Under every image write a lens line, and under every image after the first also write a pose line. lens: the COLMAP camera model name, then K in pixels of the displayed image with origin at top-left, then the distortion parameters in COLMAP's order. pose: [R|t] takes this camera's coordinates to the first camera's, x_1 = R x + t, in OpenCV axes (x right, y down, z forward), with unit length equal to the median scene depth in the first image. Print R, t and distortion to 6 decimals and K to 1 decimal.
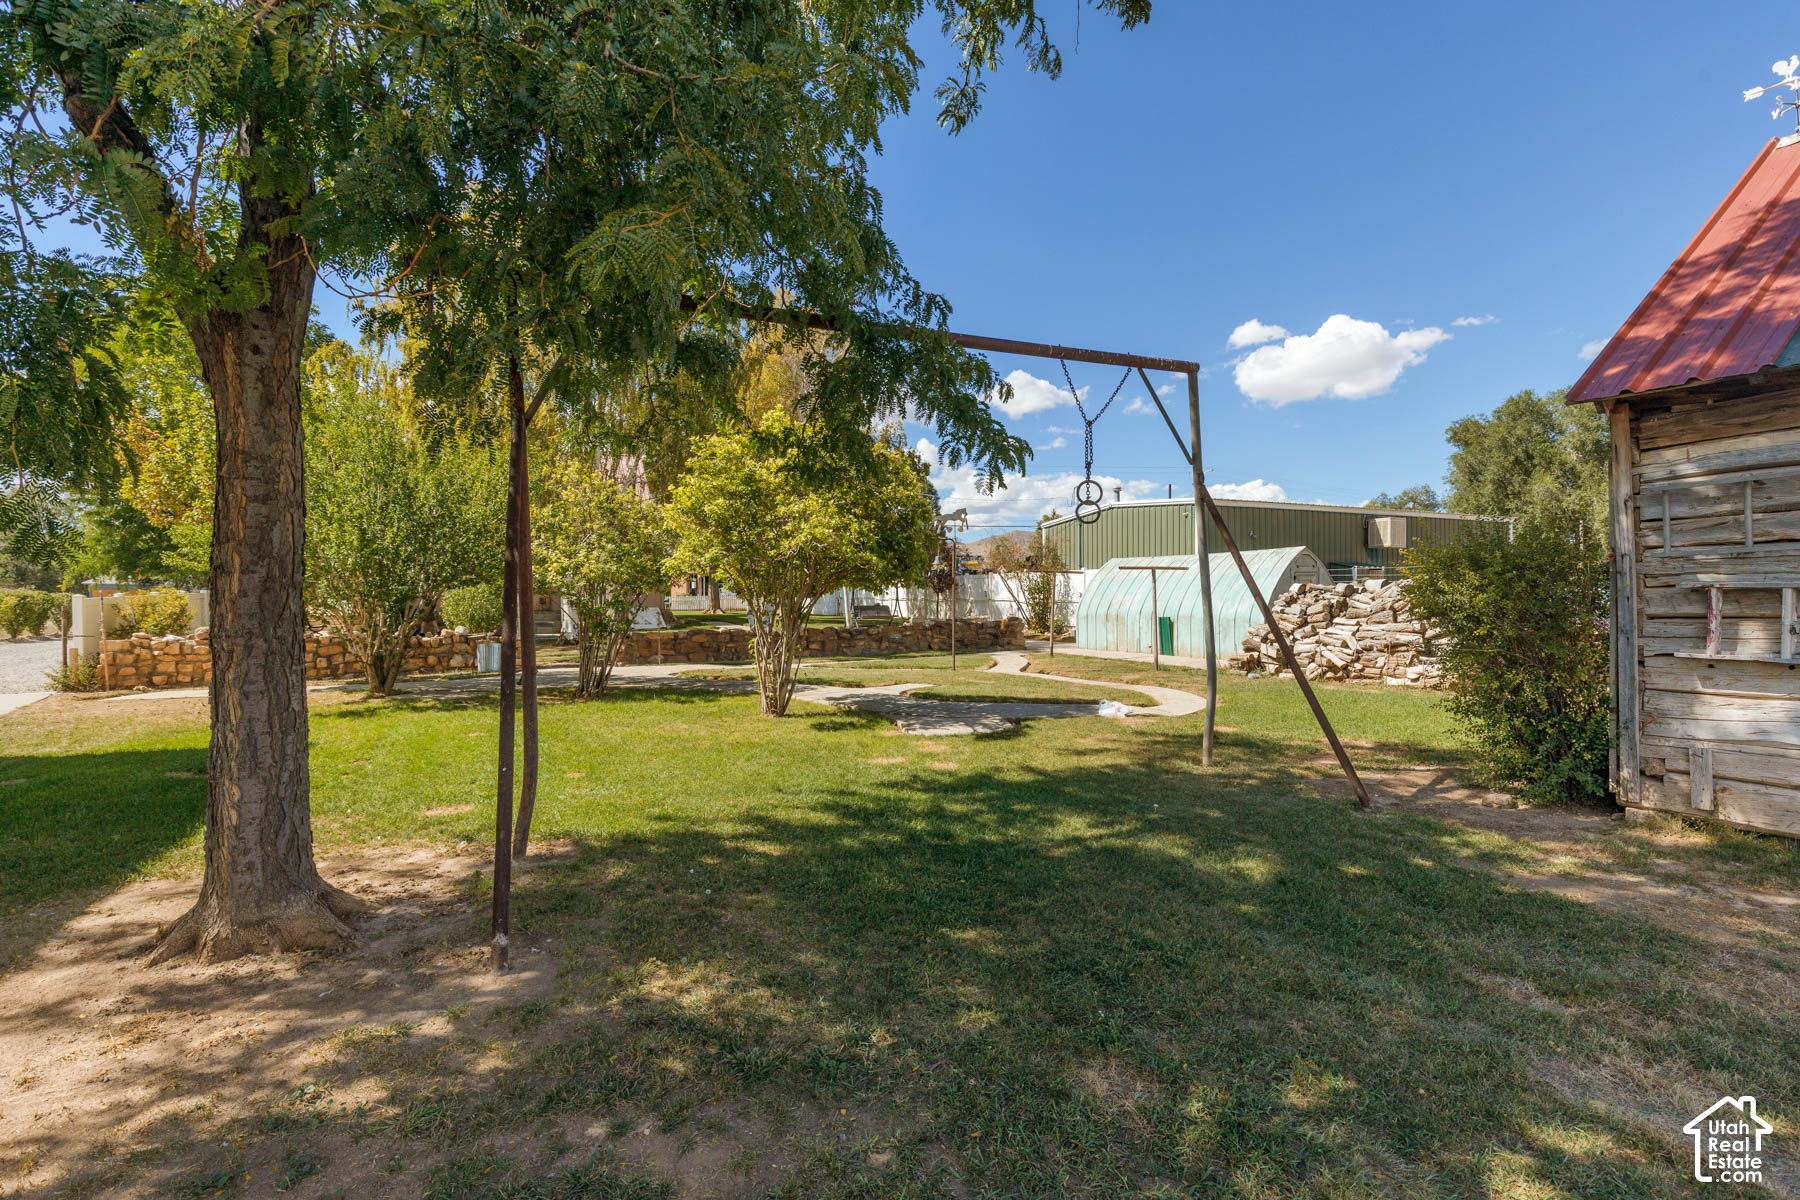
lens RADIAL K [[826.0, 0, 893.6], [0, 826.0, 625.6], [0, 0, 1]] dist [0.001065, 0.000016]
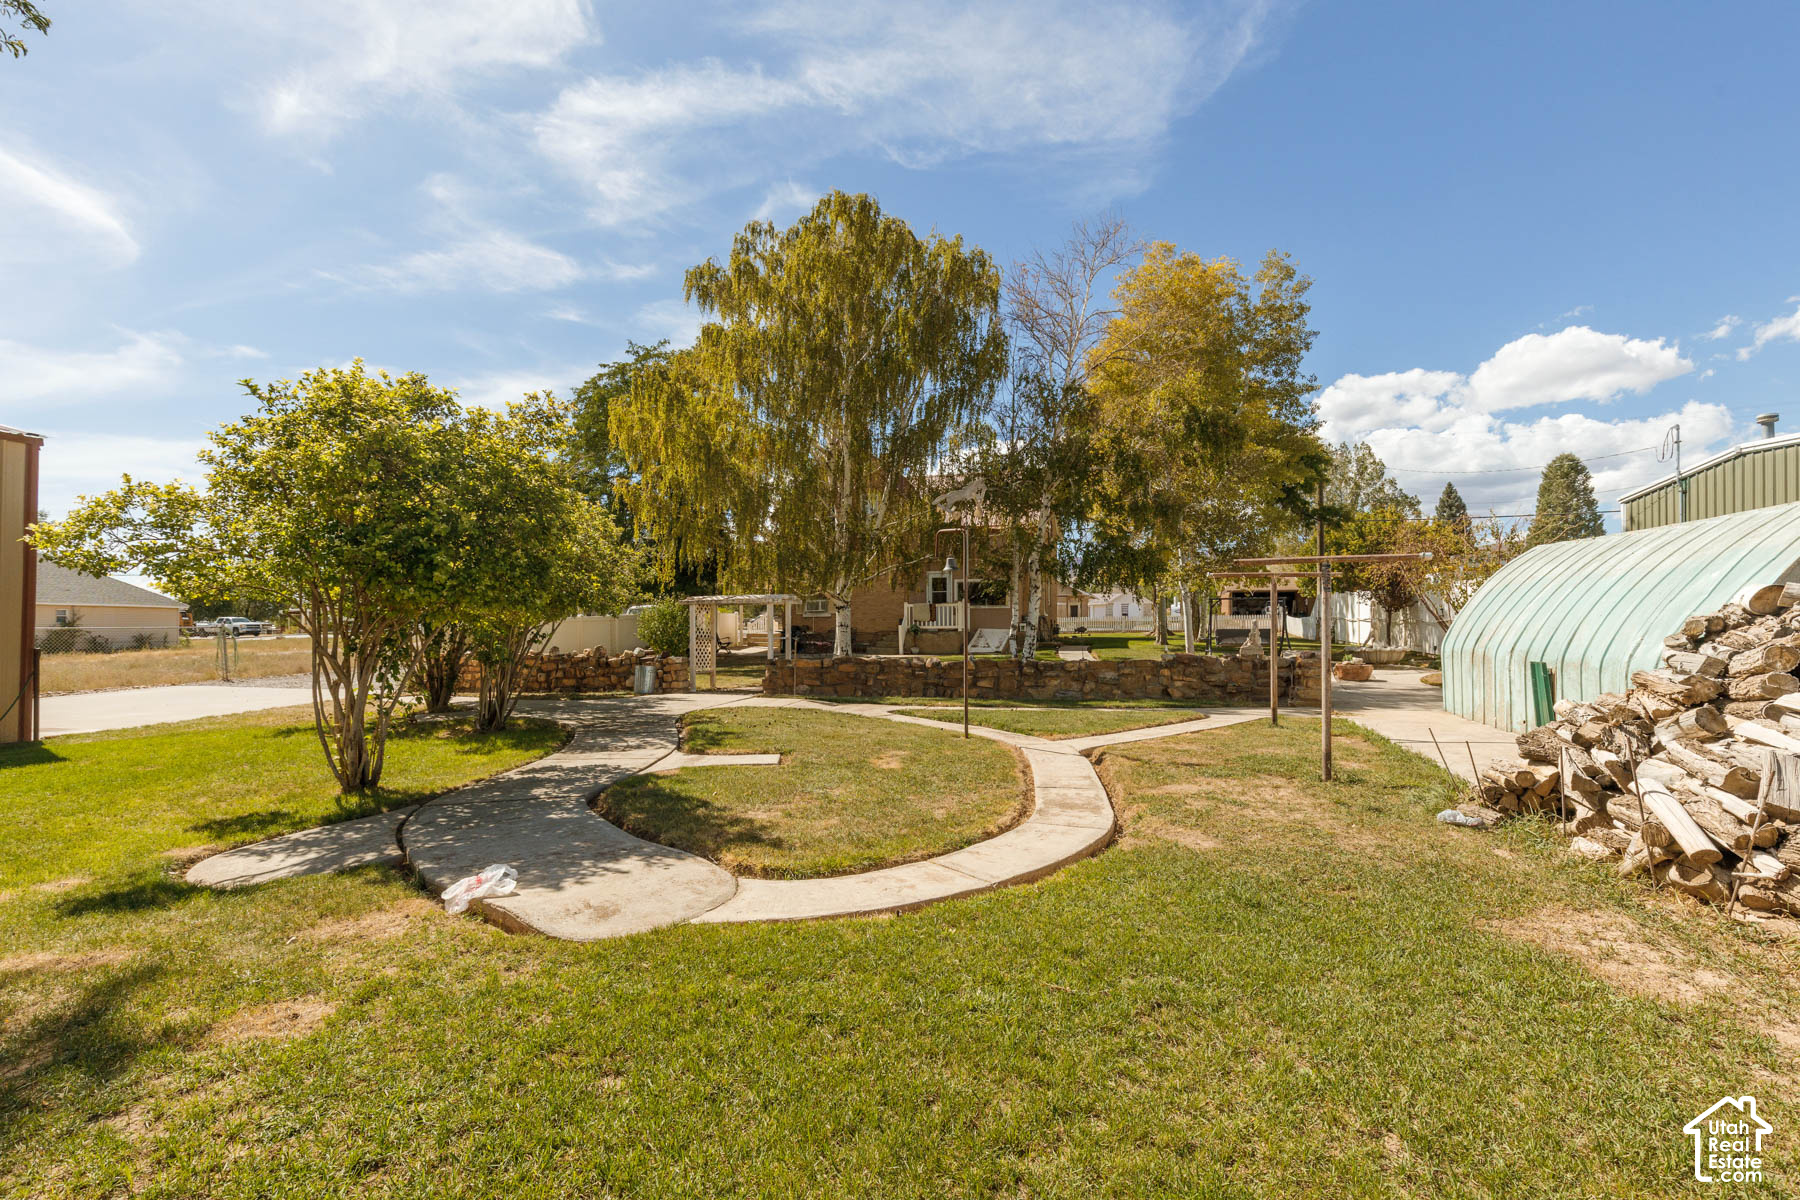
lens RADIAL K [[826.0, 0, 893.6], [0, 826.0, 625.6], [0, 0, 1]] dist [0.001065, 0.000016]
pose [[0.758403, 0.004513, -0.651771, 0.390607], [-0.019777, 0.999675, -0.016090, -0.016410], [0.651486, 0.025092, 0.758245, 0.446706]]
